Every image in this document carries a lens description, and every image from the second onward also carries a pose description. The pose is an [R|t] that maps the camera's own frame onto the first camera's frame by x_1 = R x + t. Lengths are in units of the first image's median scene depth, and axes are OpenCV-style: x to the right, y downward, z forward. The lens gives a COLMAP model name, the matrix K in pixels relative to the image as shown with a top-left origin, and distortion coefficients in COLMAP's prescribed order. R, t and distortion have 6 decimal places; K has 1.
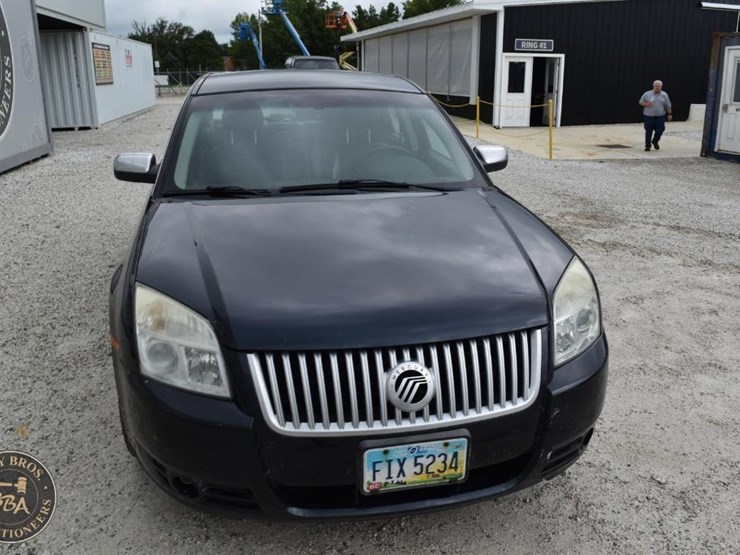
lens RADIAL K [[654.9, 0, 373.6], [0, 654.9, 272.7], [0, 0, 1]] dist [-0.097174, 0.024278]
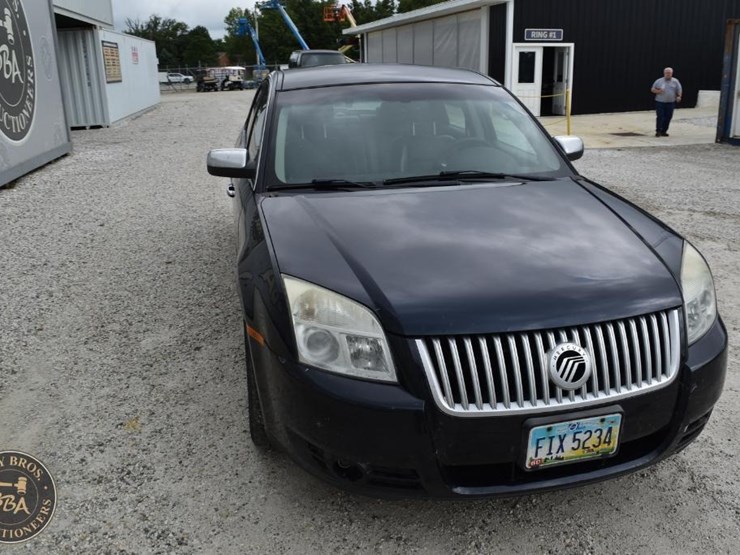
lens RADIAL K [[654.9, 0, 373.6], [0, 654.9, 272.7], [0, 0, 1]] dist [-0.097174, 0.024278]
pose [[0.999737, -0.022332, 0.005291, -0.157238], [0.022274, 0.999694, 0.010764, 0.003435], [-0.005530, -0.010643, 0.999928, -0.023886]]
